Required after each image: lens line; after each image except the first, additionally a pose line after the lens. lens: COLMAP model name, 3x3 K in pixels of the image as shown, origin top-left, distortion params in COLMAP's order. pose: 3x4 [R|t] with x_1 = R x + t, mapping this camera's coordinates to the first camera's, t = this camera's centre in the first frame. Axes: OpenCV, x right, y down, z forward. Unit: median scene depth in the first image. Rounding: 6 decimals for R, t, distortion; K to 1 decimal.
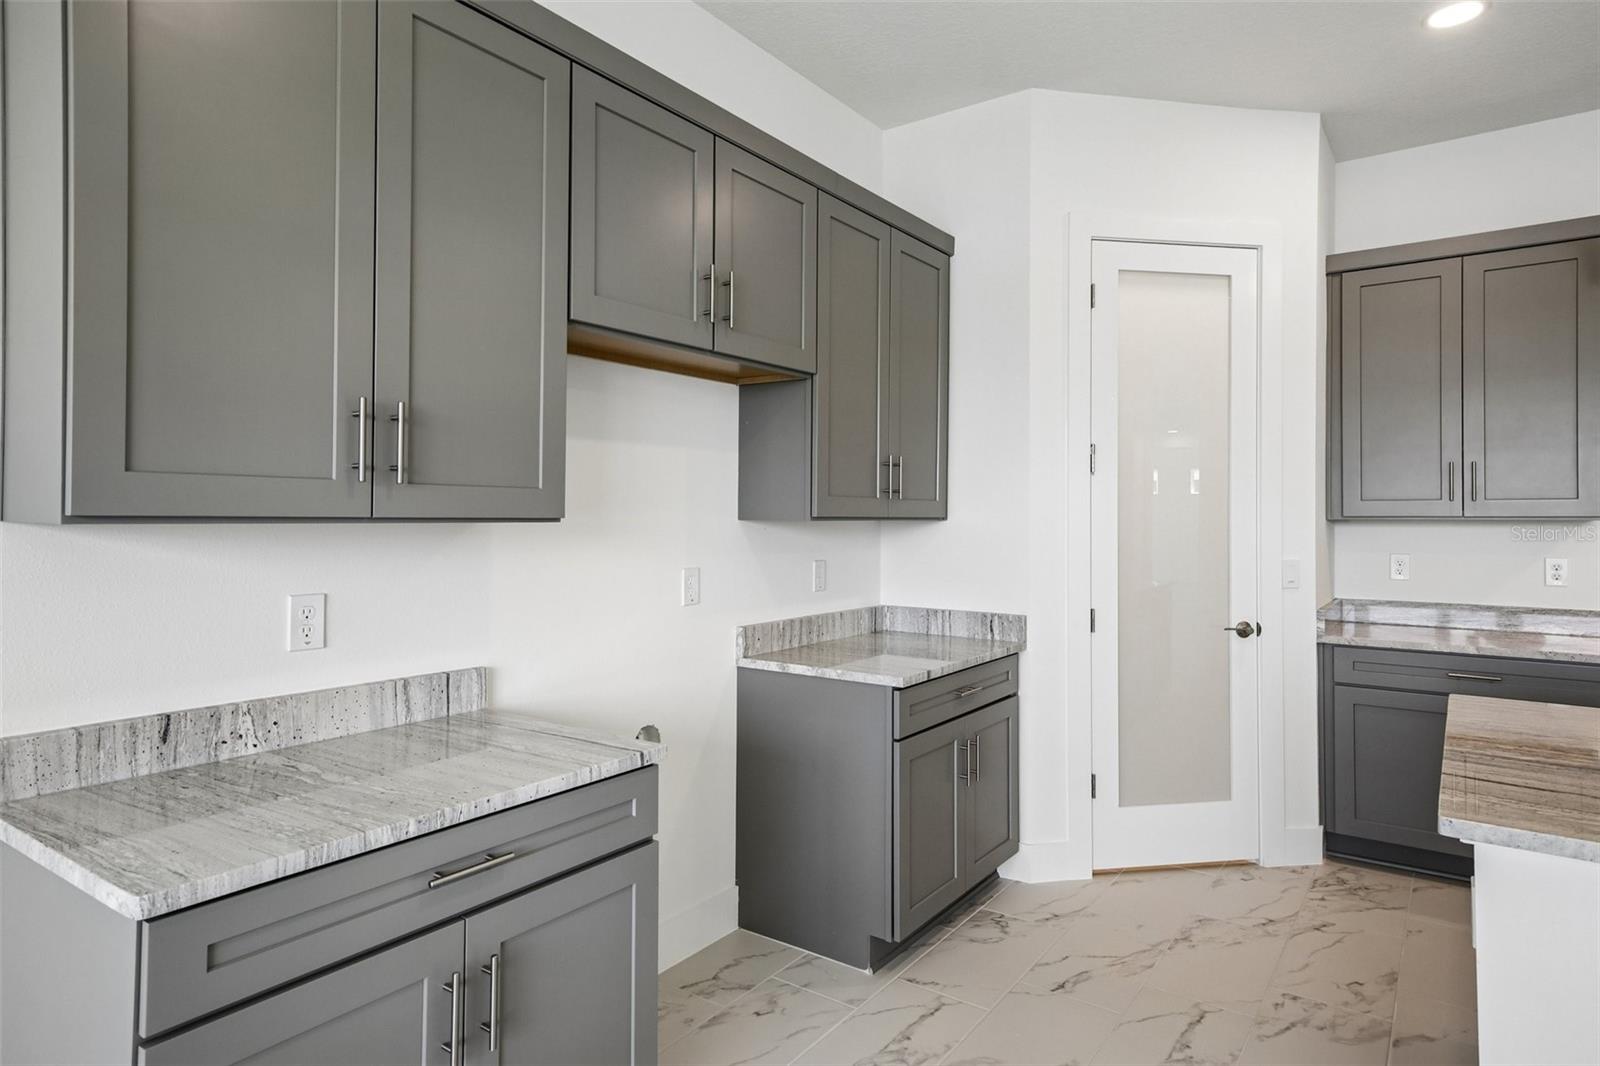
lens RADIAL K [[922.7, 0, 807.2], [0, 922.7, 501.0], [0, 0, 1]] dist [0.024472, -0.000321]
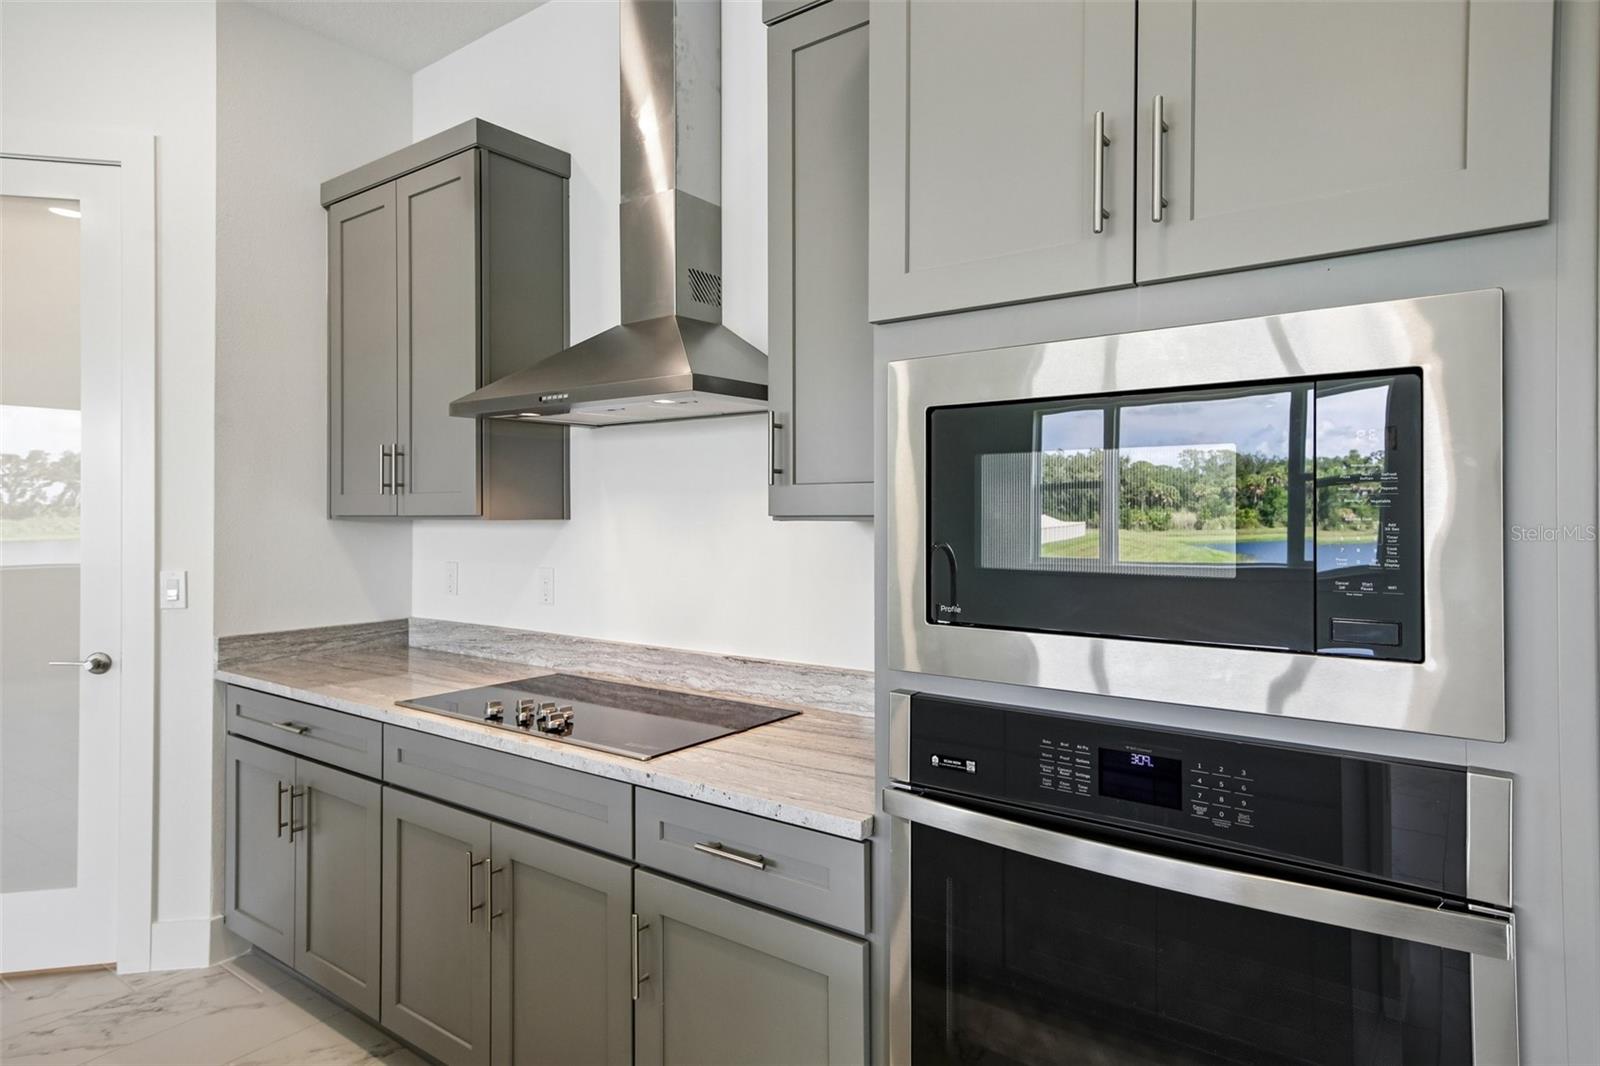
lens RADIAL K [[911.6, 0, 809.1], [0, 911.6, 514.9], [0, 0, 1]] dist [0.025117, 0.002217]
pose [[0.999599, -0.002621, -0.028202, 1.167442], [0.003041, 0.999885, 0.014859, 0.006458], [0.028160, -0.014939, 0.999492, 0.277567]]
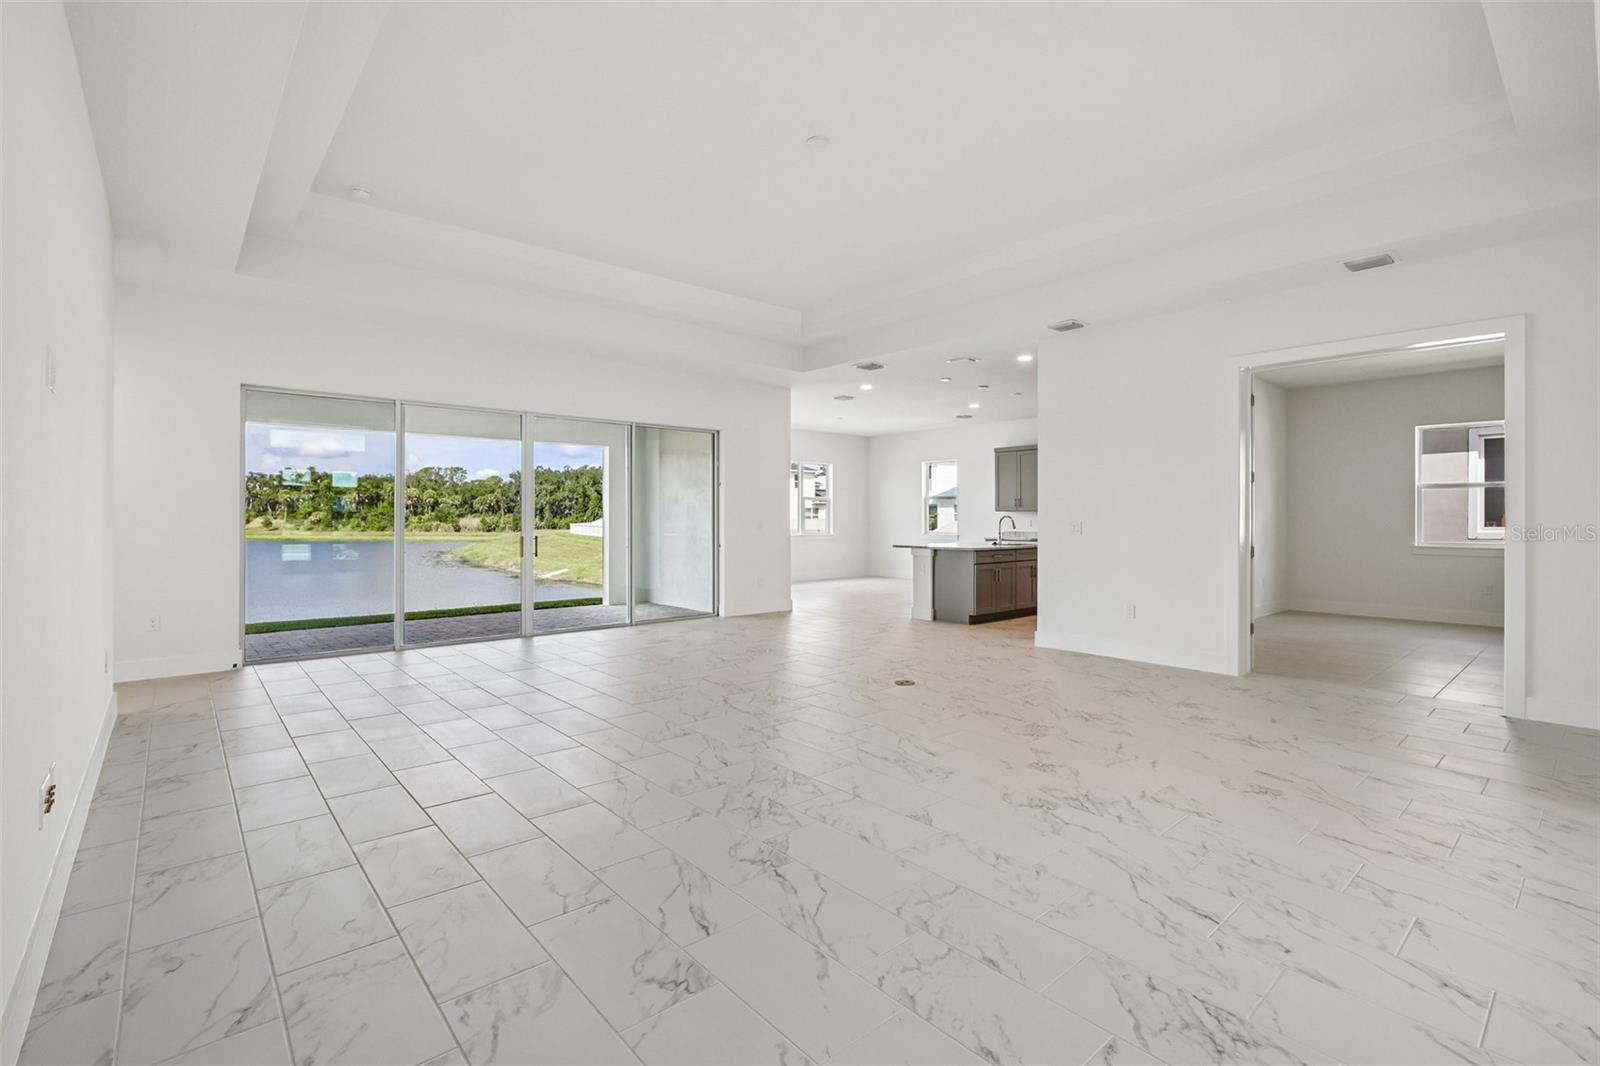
lens RADIAL K [[730.4, 0, 809.9], [0, 730.4, 513.3], [0, 0, 1]] dist [-0.011789, -0.000536]
pose [[-0.226962, -0.005805, -0.973886, 3.673343], [0.016970, 0.999807, -0.009914, 0.043517], [0.973756, -0.018777, -0.226820, 0.336041]]
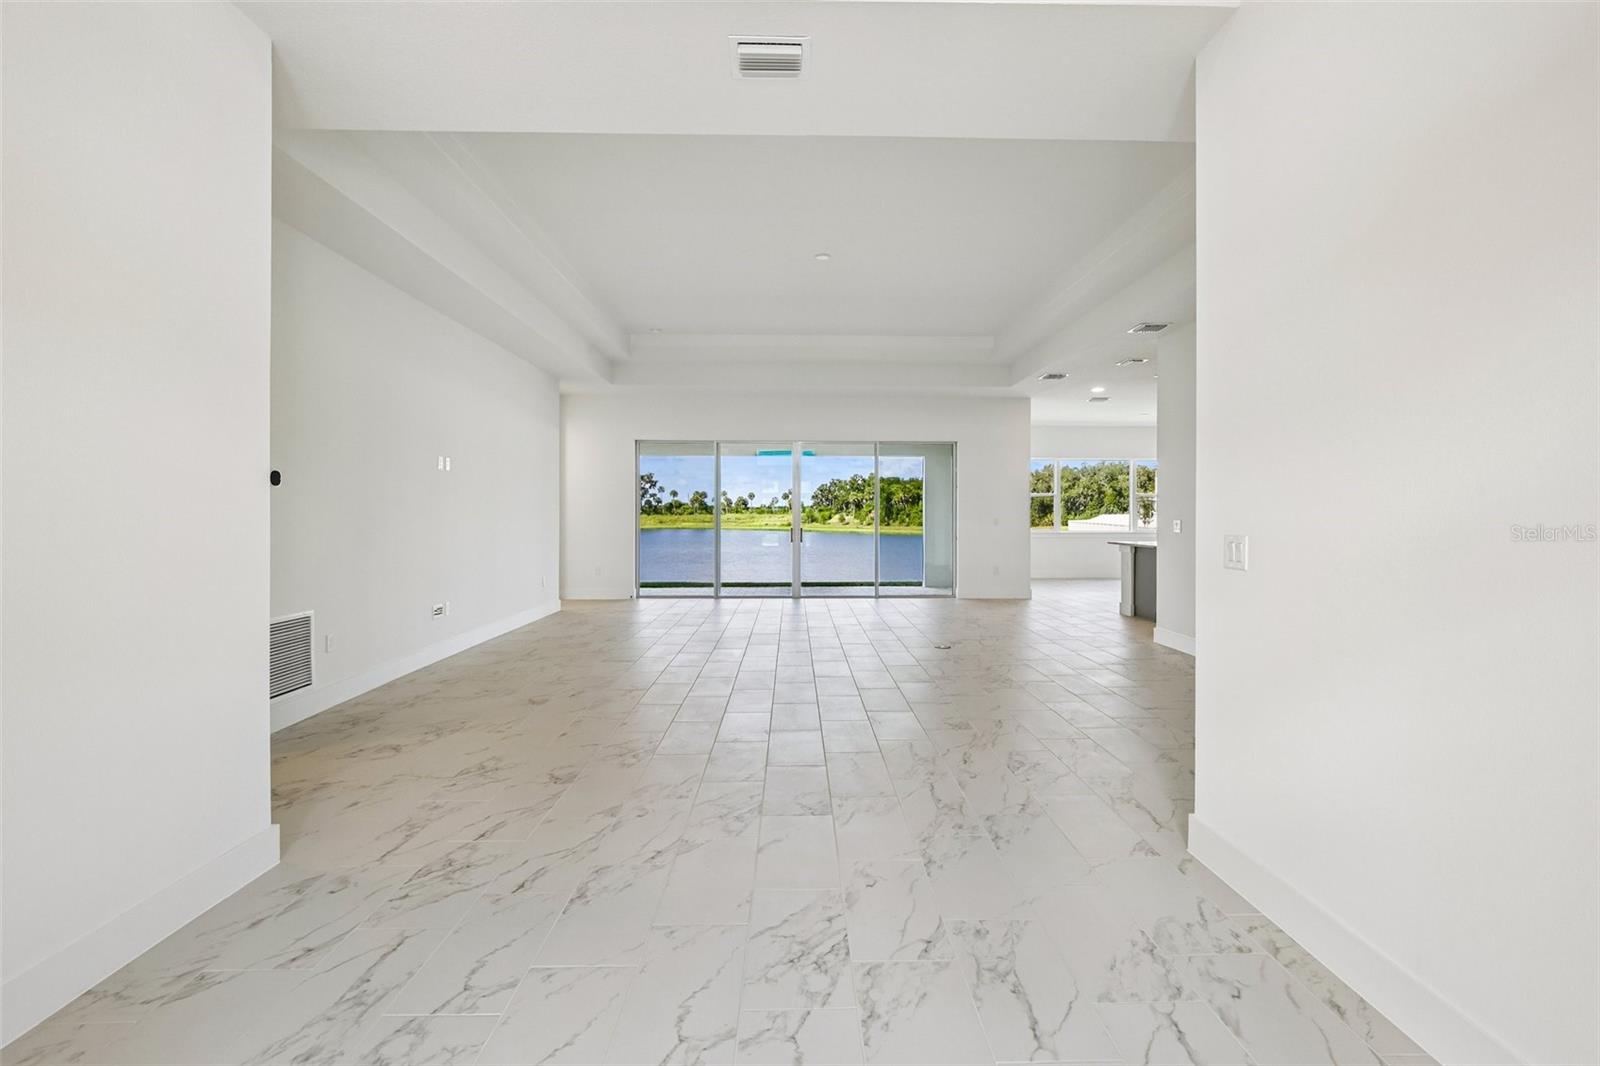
lens RADIAL K [[724.6, 0, 806.0], [0, 724.6, 518.0], [0, 0, 1]] dist [-0.013036, 0.000572]
pose [[-0.802241, 0.002959, -0.596993, 3.553652], [0.010507, 0.999903, -0.009163, 0.062698], [0.596907, -0.013624, -0.802194, 1.579013]]
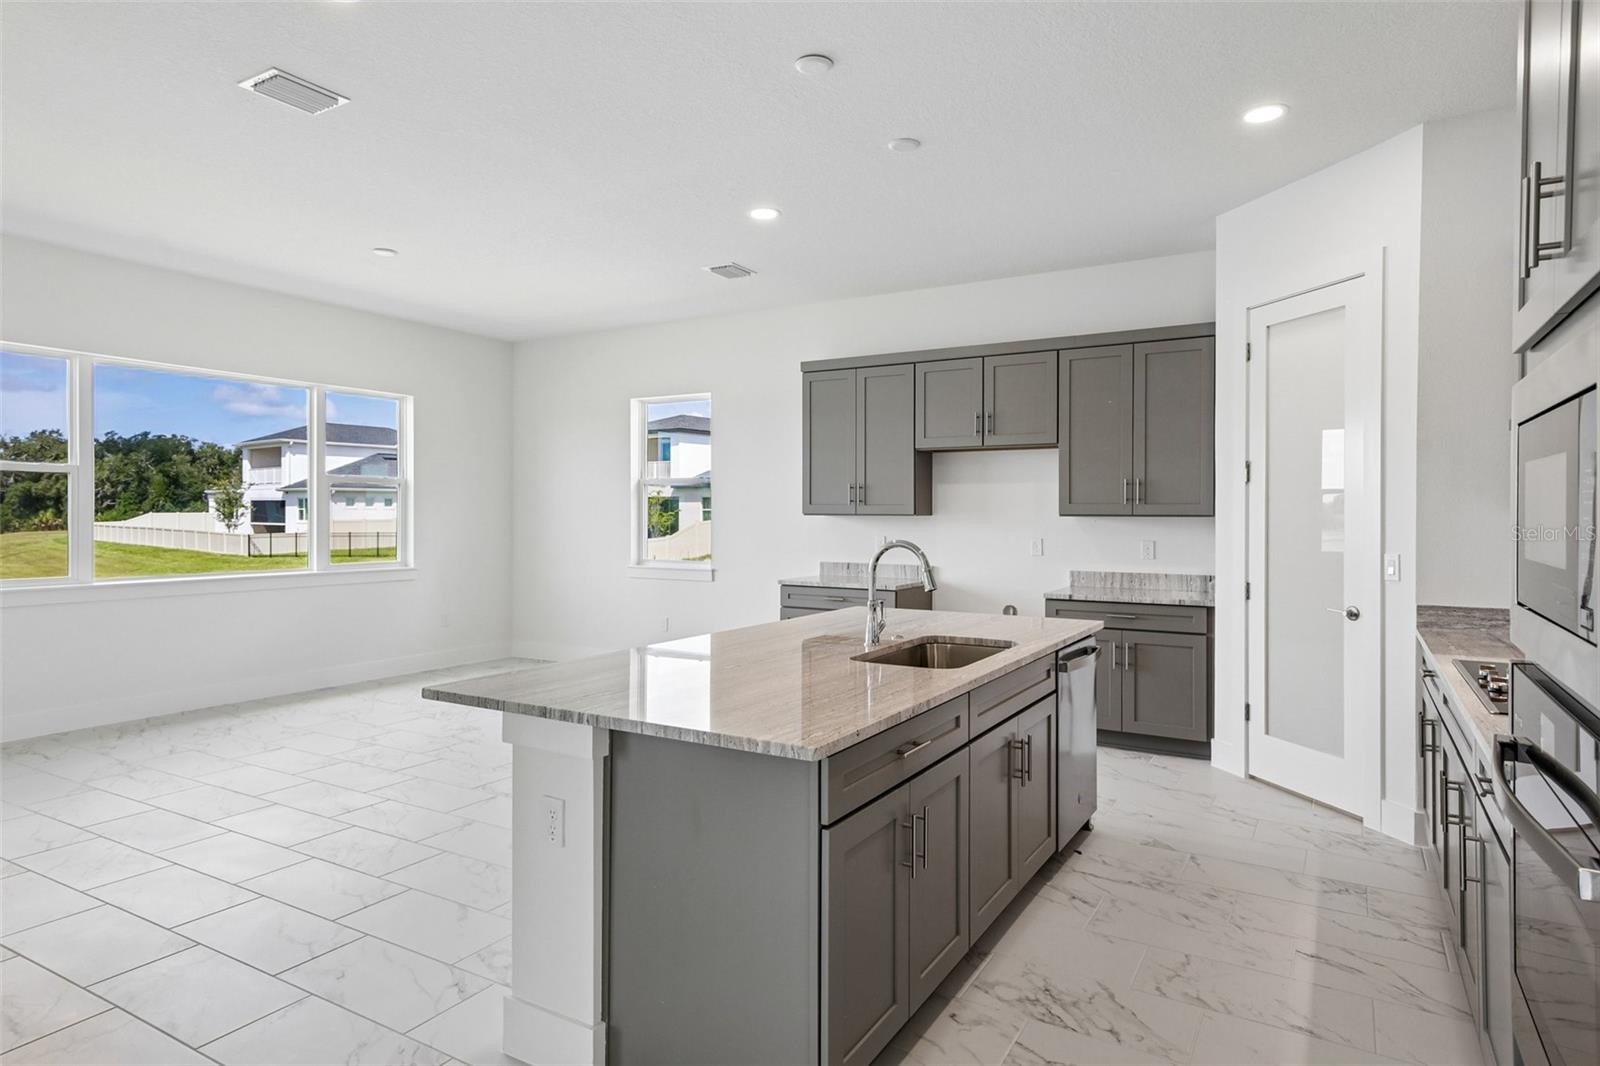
lens RADIAL K [[911.6, 0, 809.1], [0, 911.6, 514.9], [0, 0, 1]] dist [0.025117, 0.002217]
pose [[0.083747, 0.000818, -0.996487, 1.672207], [0.013164, 0.999911, 0.001927, 0.006309], [0.996400, -0.013279, 0.083729, 0.261097]]
